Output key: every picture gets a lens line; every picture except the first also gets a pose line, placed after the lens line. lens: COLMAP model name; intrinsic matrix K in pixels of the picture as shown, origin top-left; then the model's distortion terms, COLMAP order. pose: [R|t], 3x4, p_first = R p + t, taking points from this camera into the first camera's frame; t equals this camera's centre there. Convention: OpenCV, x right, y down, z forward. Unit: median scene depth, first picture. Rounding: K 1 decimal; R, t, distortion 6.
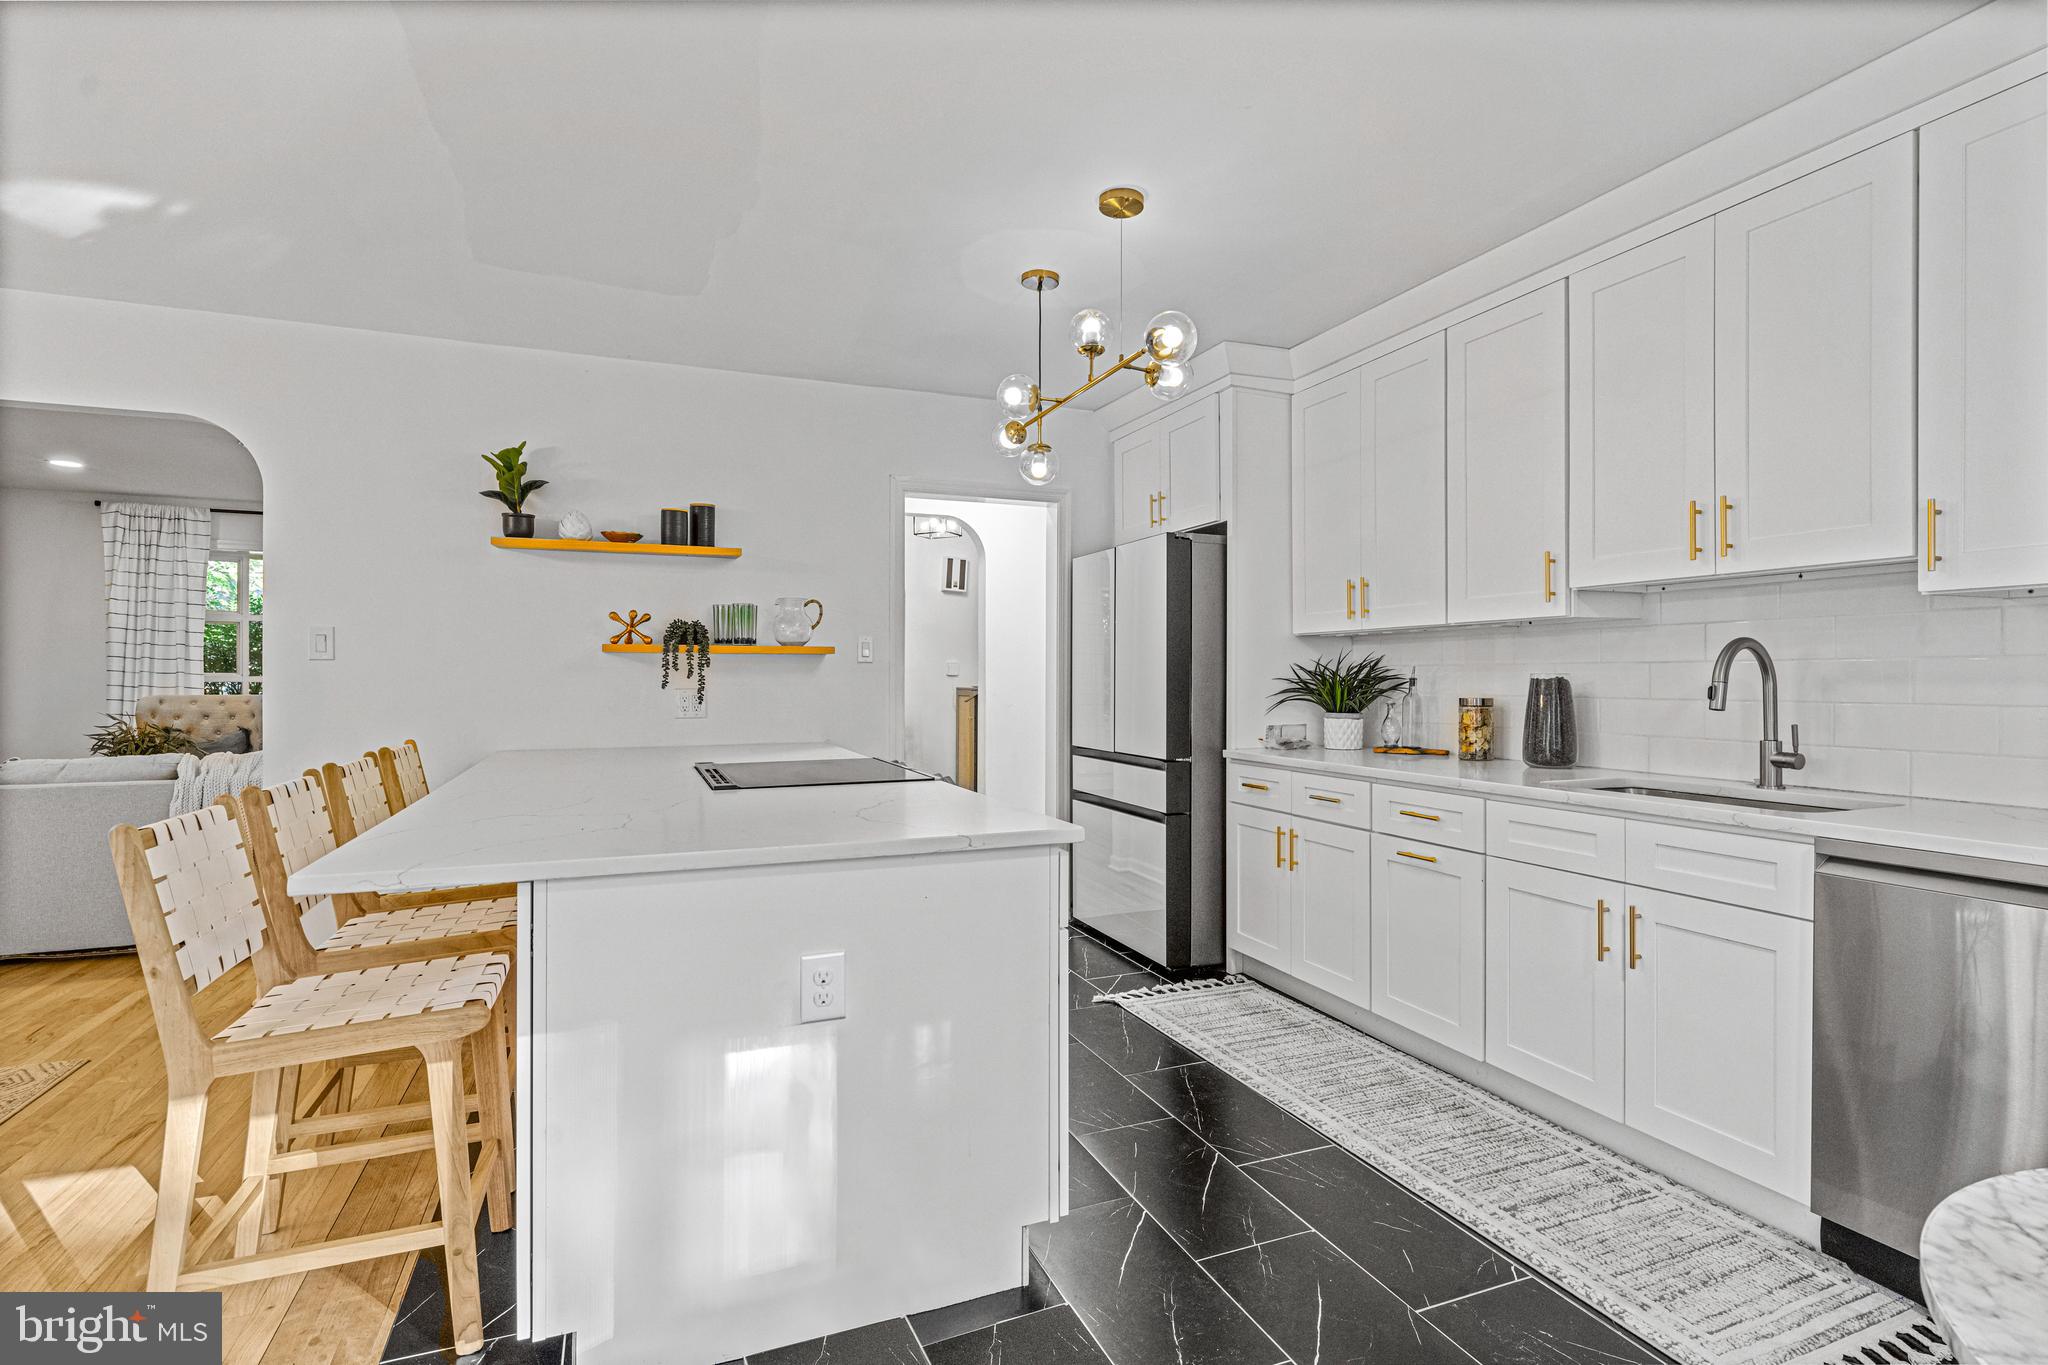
lens RADIAL K [[970.1, 0, 1024.0], [0, 970.1, 682.5], [0, 0, 1]] dist [0.000815, -0.000194]
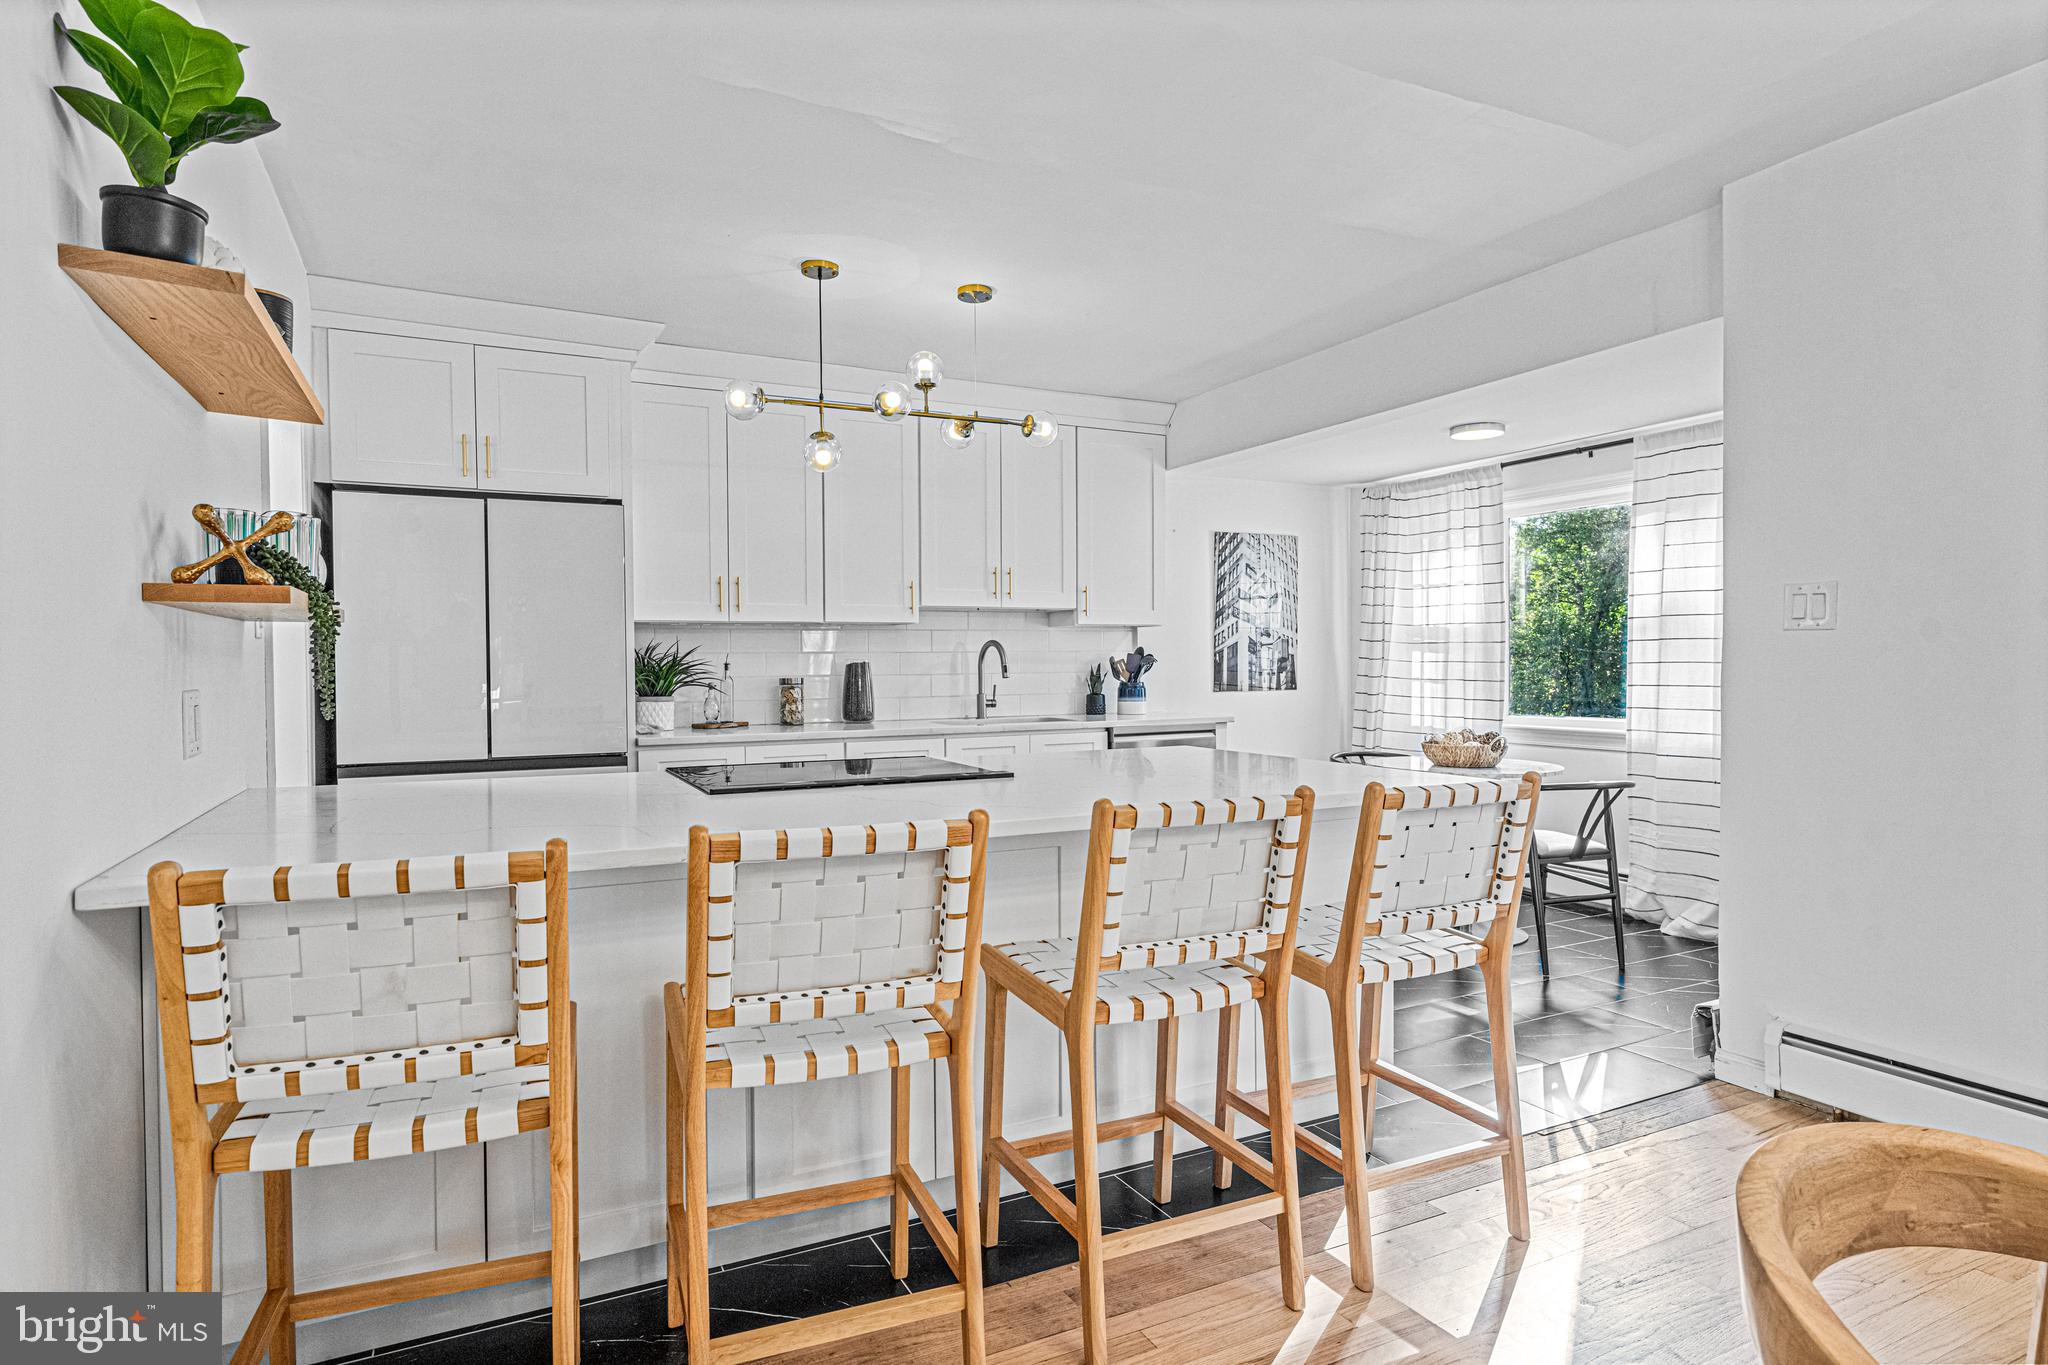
lens RADIAL K [[1117.7, 0, 1025.4], [0, 1117.7, 643.8], [0, 0, 1]] dist [-0.001848, -0.001795]
pose [[-0.081388, 0.016980, 0.996538, -0.947281], [0.013456, 0.999782, -0.015936, -0.001852], [-0.996592, 0.012112, -0.081599, 0.723346]]
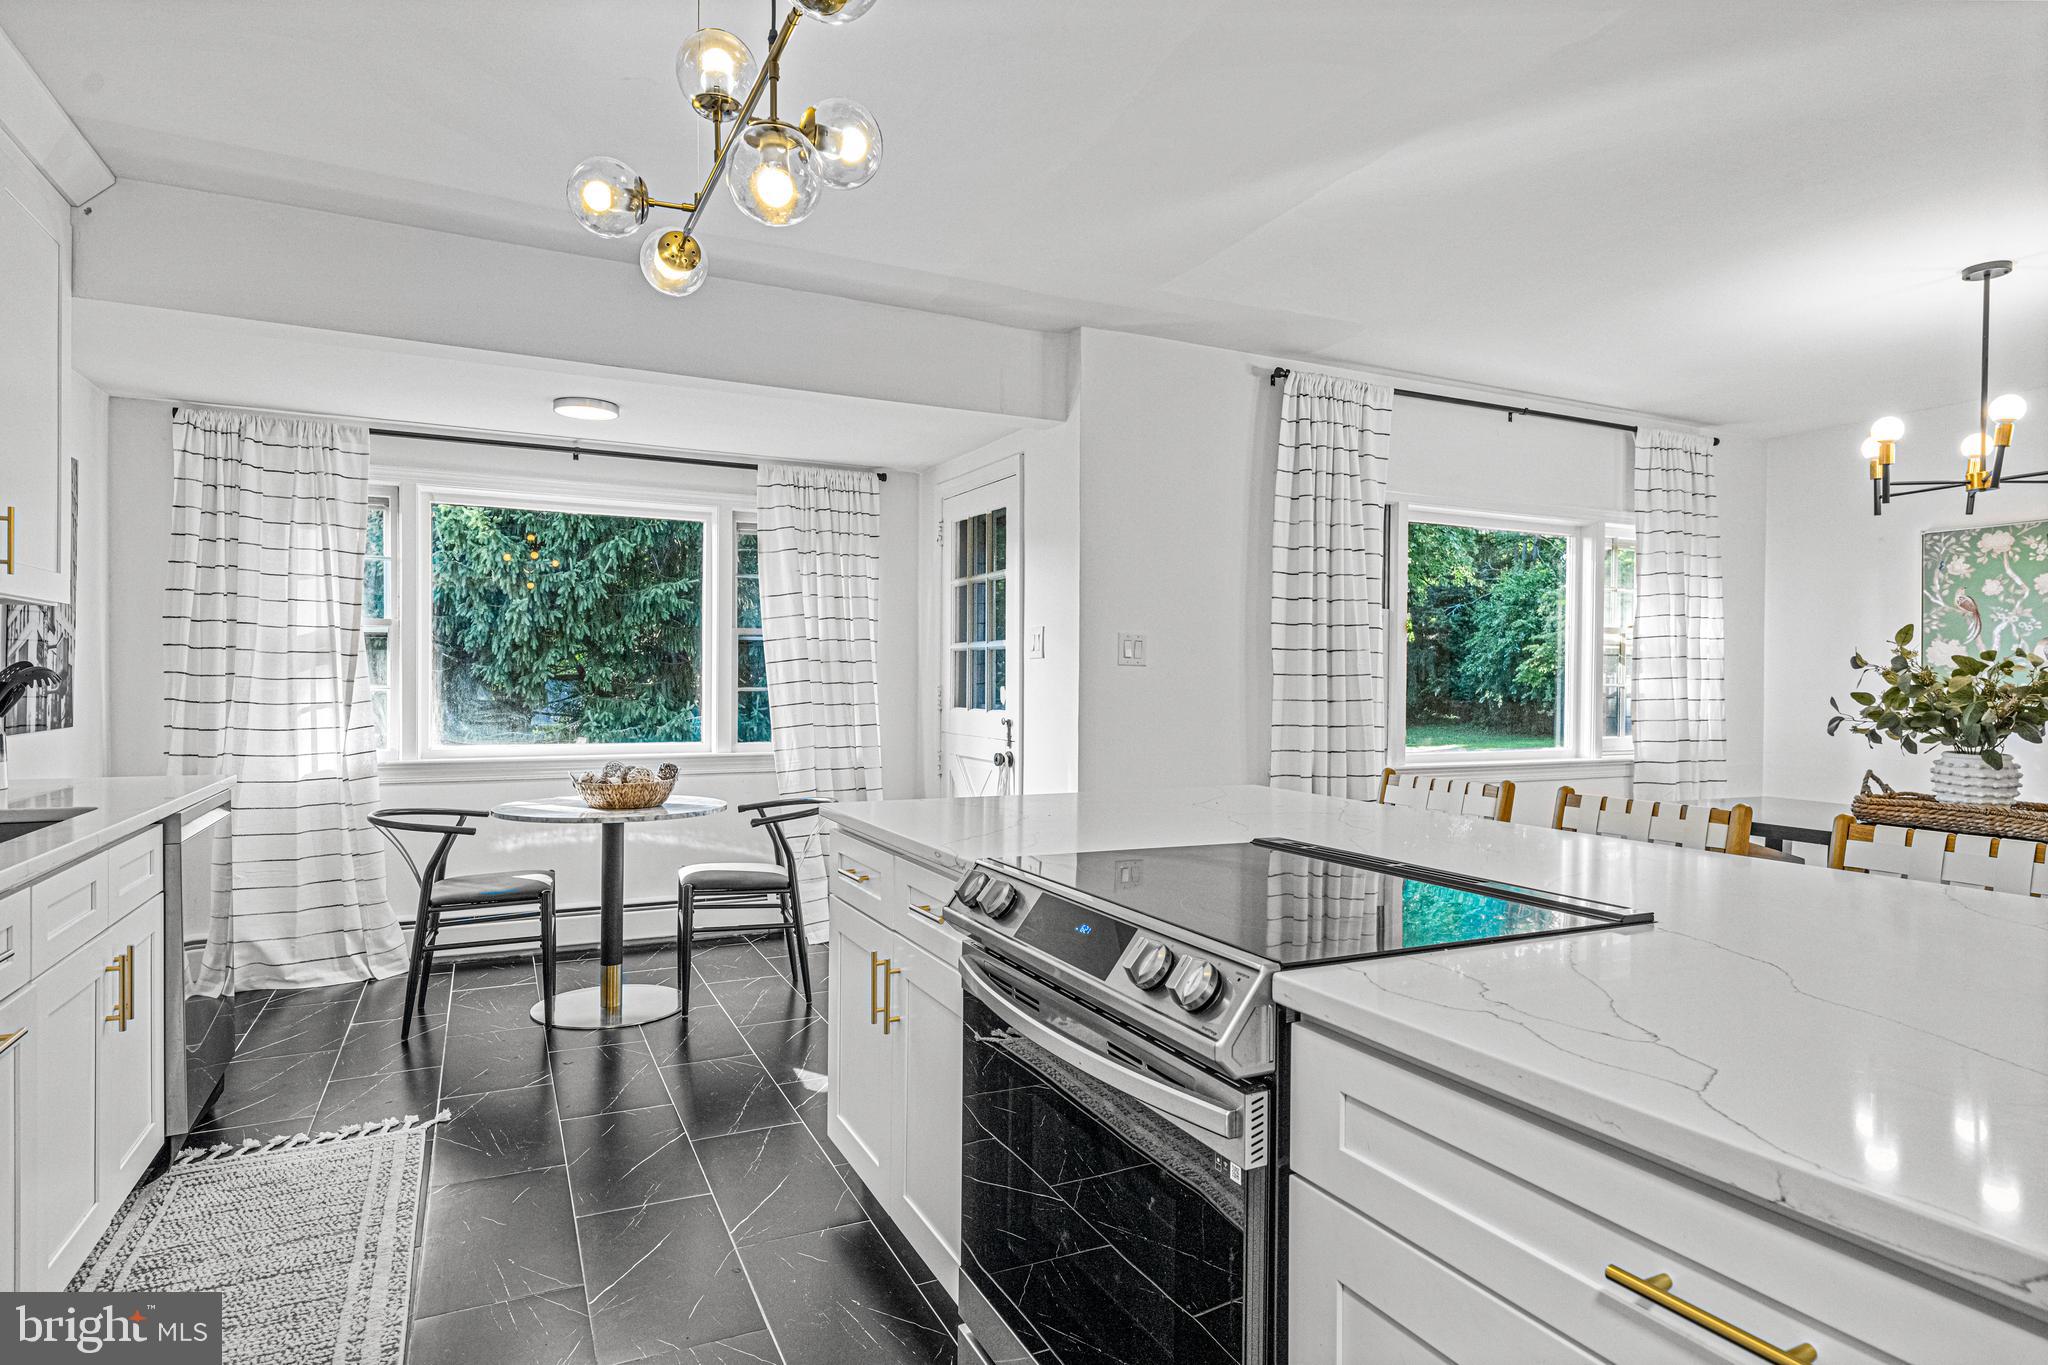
lens RADIAL K [[1117.7, 0, 1025.4], [0, 1117.7, 643.8], [0, 0, 1]] dist [-0.001848, -0.001795]
pose [[-0.997718, -0.008972, -0.066914, -0.055466], [-0.007202, 0.999619, -0.026639, -0.006403], [0.067127, -0.026096, -0.997403, 1.225393]]
